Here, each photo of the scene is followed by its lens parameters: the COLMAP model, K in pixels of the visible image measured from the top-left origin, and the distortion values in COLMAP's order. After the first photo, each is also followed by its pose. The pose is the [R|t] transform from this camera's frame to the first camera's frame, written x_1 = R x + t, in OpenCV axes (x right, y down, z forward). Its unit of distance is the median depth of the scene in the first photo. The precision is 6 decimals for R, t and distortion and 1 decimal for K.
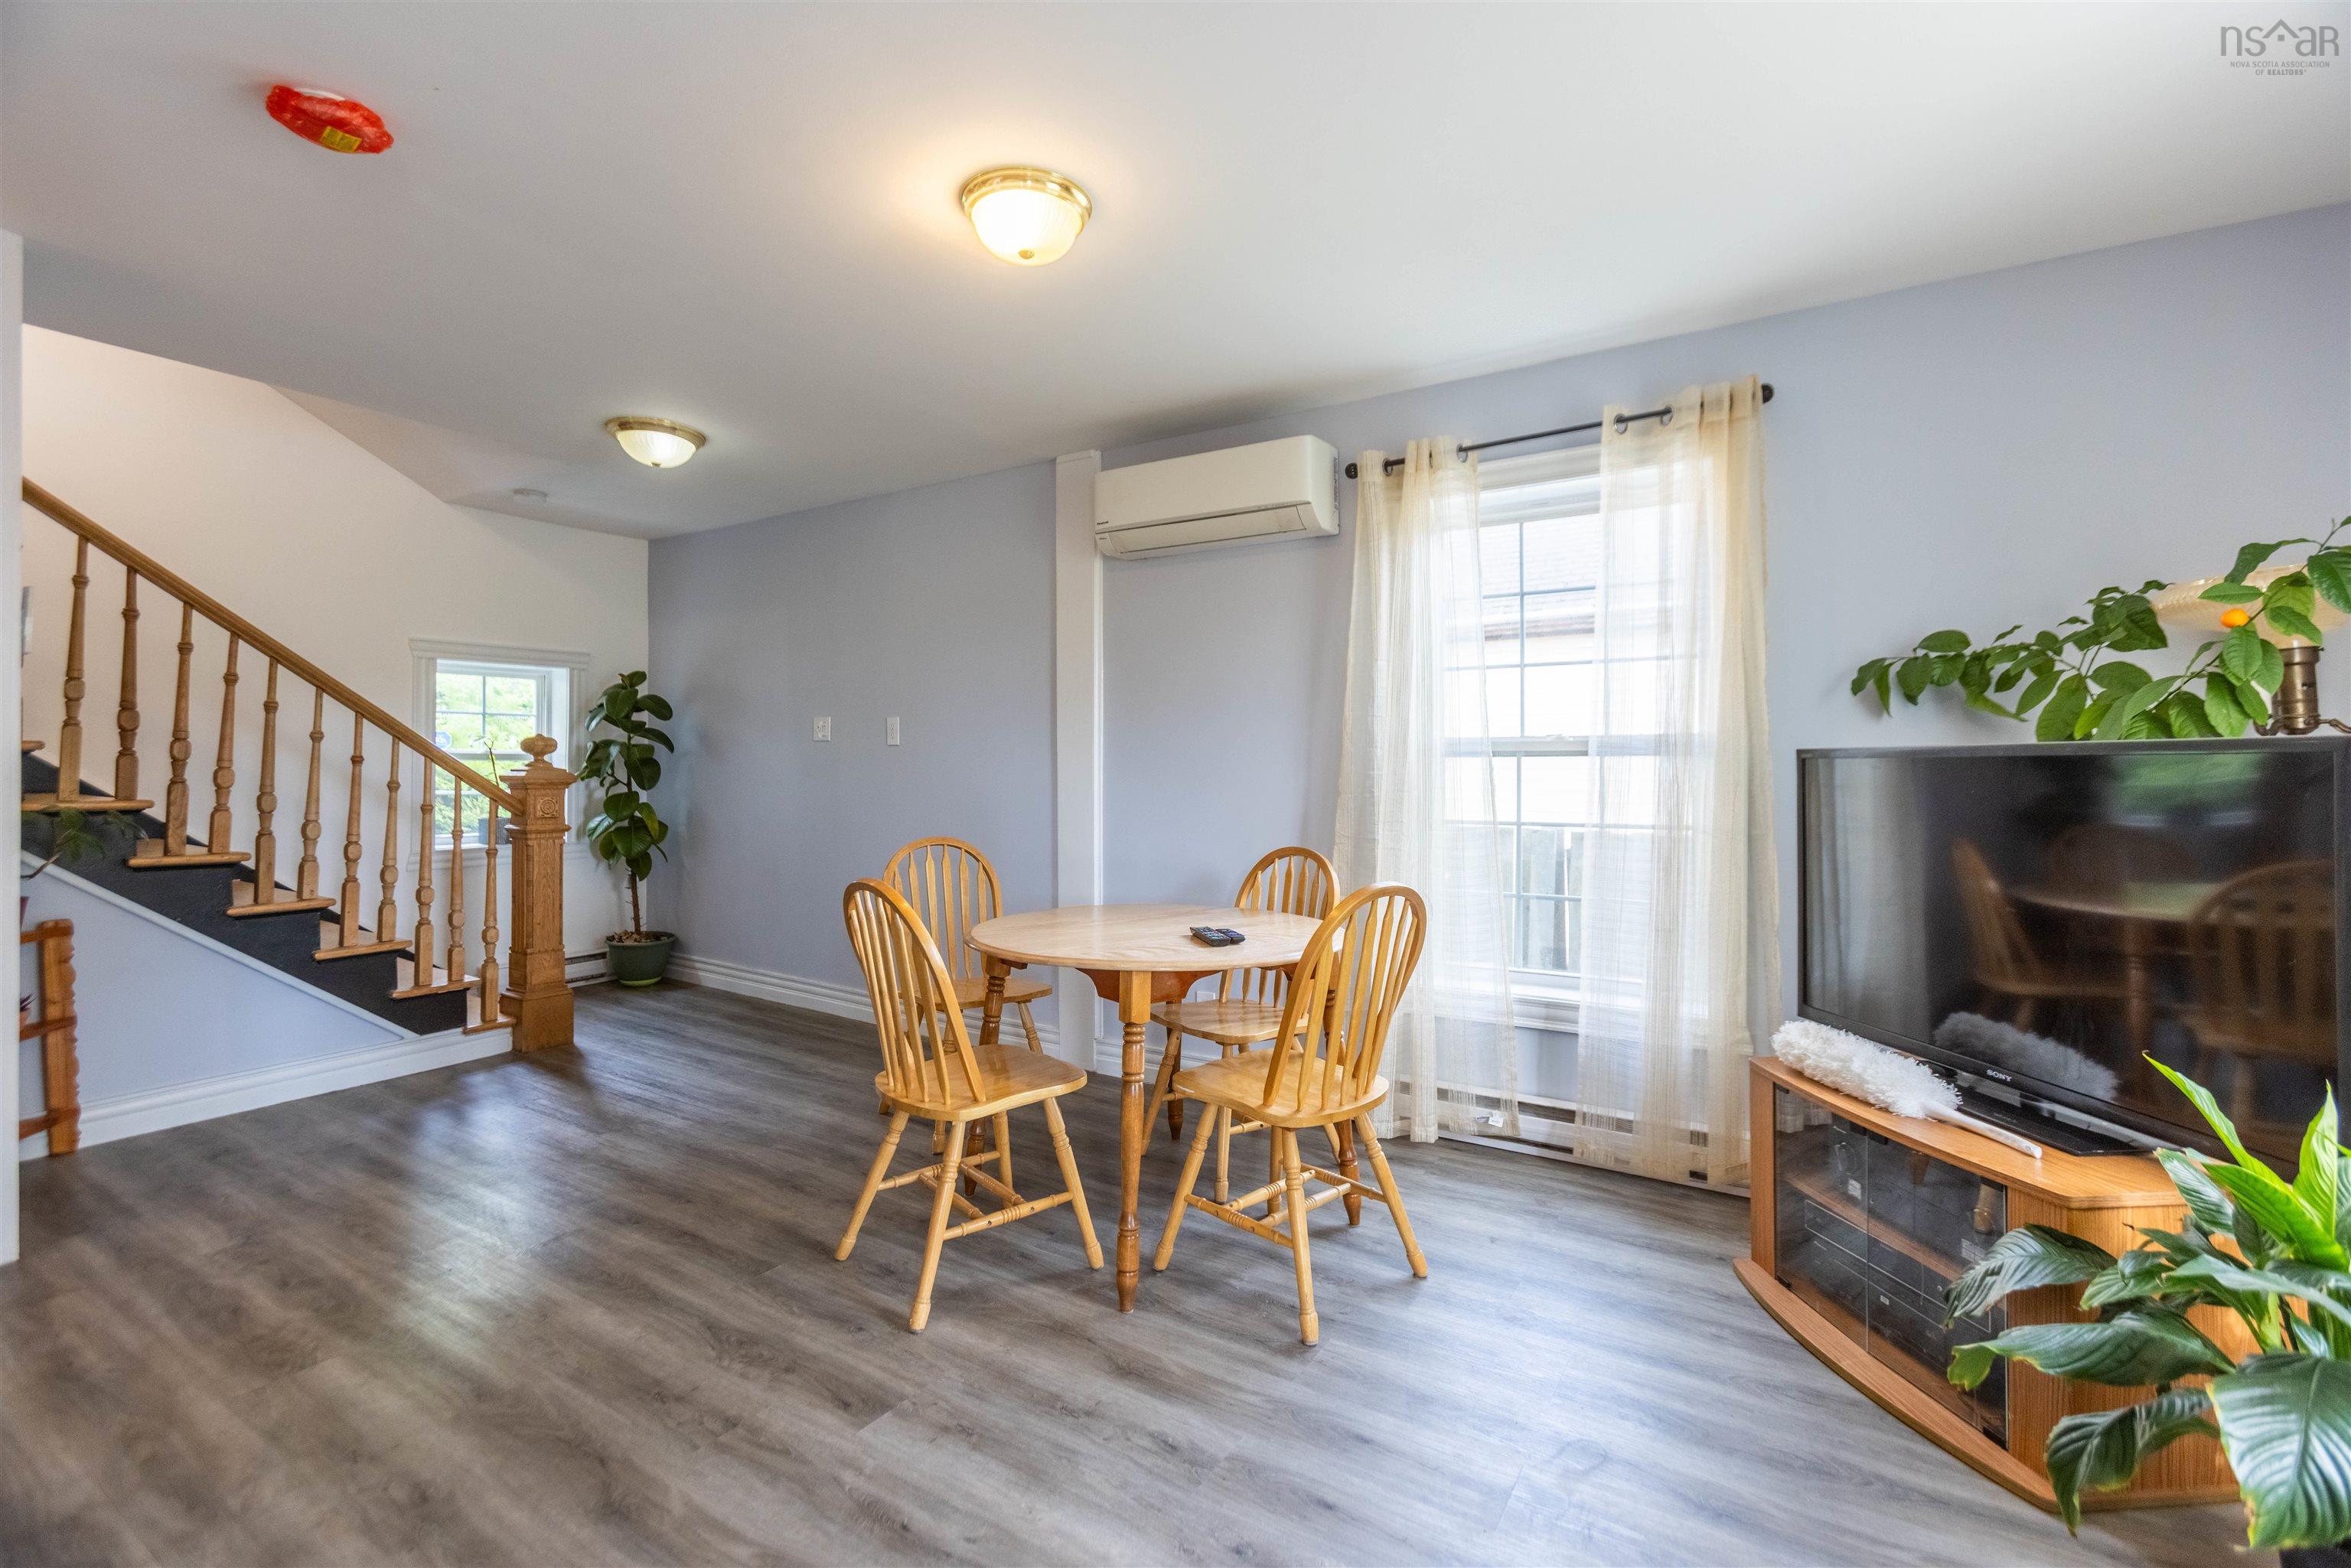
lens RADIAL K [[1042.2, 0, 1161.9], [0, 1042.2, 784.0], [0, 0, 1]] dist [-0.001729, 0.001095]
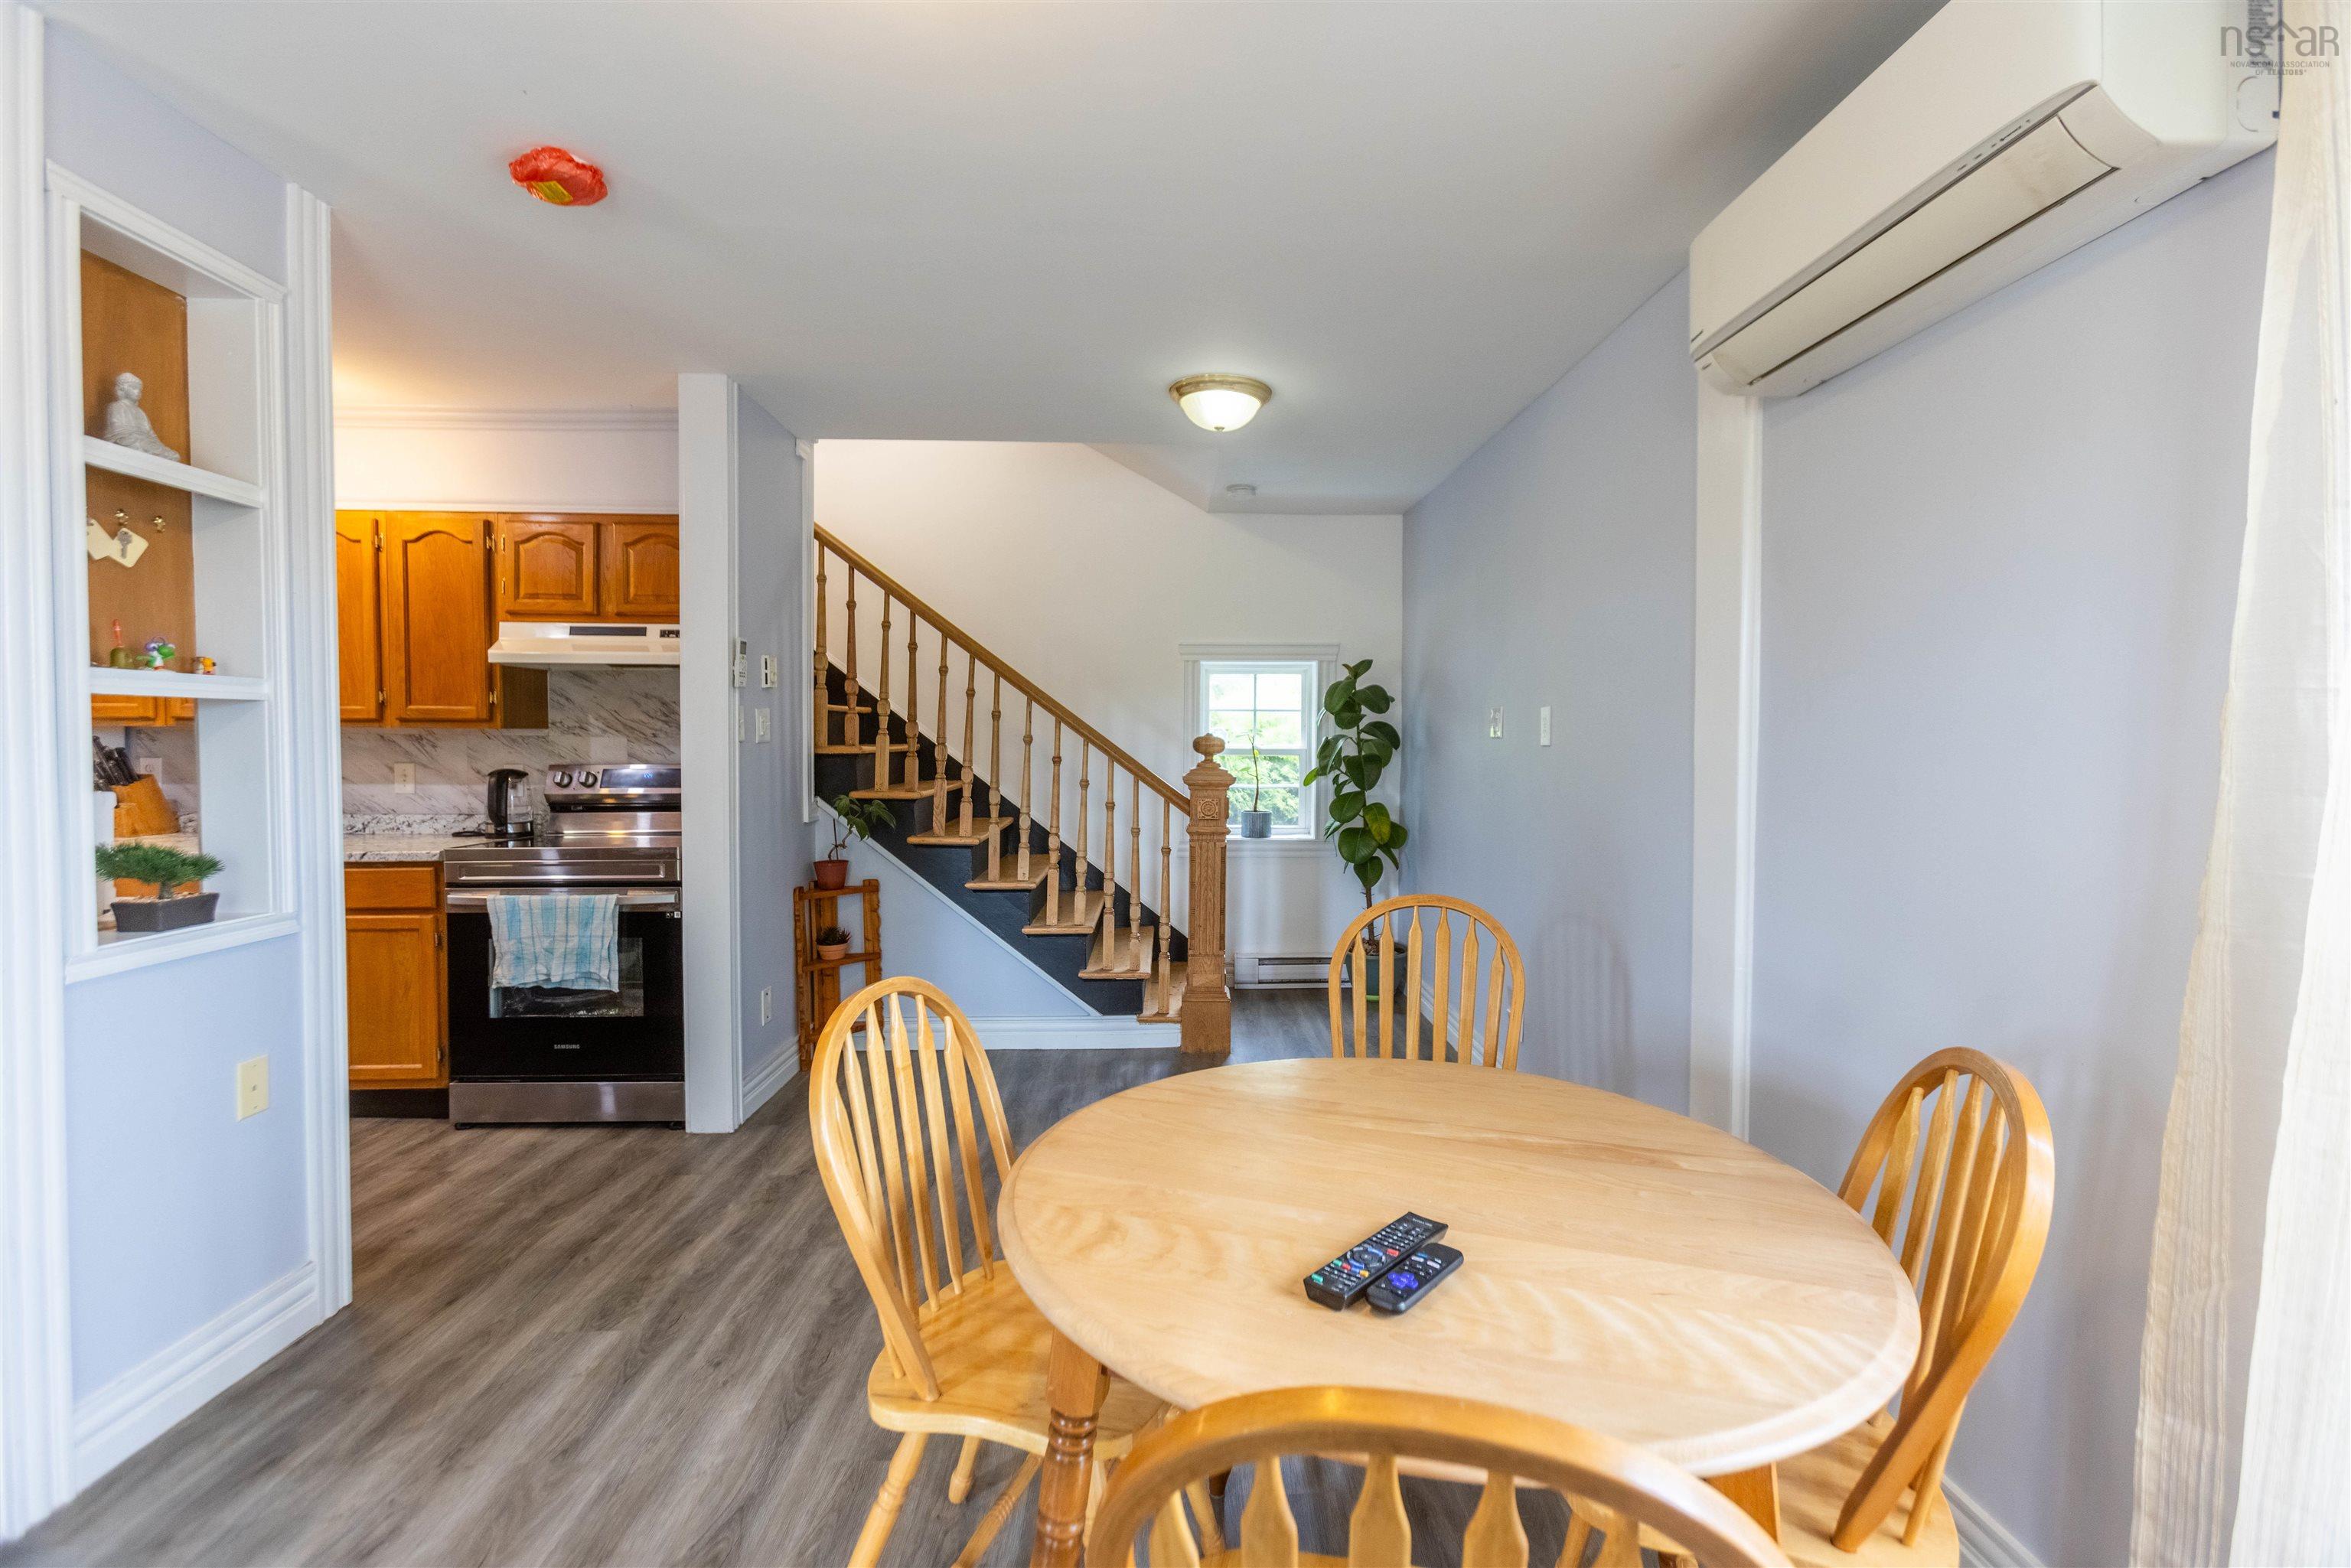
lens RADIAL K [[1042.2, 0, 1186.0], [0, 1042.2, 786.2], [0, 0, 1]] dist [-0.001729, 0.001095]
pose [[0.565593, 0.038099, -0.823804, 0.229479], [-0.017079, 0.999259, 0.034487, -0.036384], [0.824508, -0.005435, 0.565824, 0.485844]]
